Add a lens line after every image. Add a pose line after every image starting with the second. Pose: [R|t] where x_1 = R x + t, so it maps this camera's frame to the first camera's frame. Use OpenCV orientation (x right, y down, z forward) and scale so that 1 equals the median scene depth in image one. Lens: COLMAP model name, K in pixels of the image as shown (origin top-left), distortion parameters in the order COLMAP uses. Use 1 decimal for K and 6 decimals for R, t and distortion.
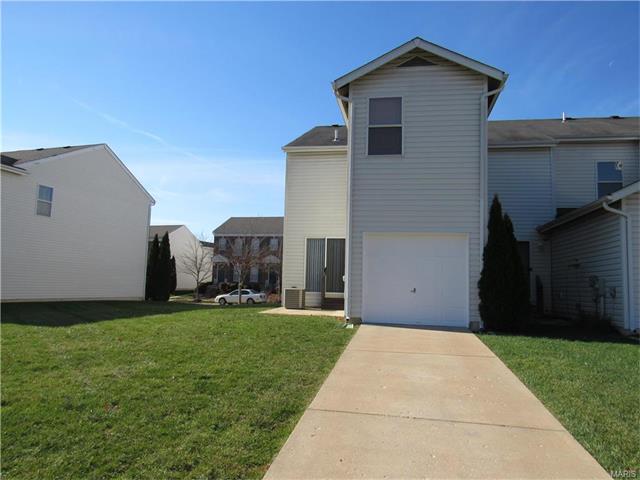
lens RADIAL K [[459.5, 0, 320.4], [0, 459.5, 241.3], [0, 0, 1]] dist [-0.031431, 0.002092]
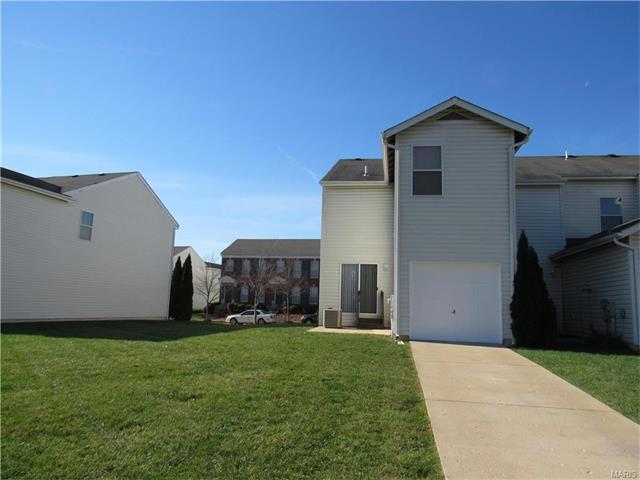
lens RADIAL K [[459.5, 0, 320.4], [0, 459.5, 239.4], [0, 0, 1]] dist [-0.031431, 0.002092]
pose [[0.999731, 0.007826, 0.021856, -0.151978], [-0.006761, 0.998806, -0.048388, -0.016499], [-0.022208, 0.048227, 0.998589, -0.150832]]
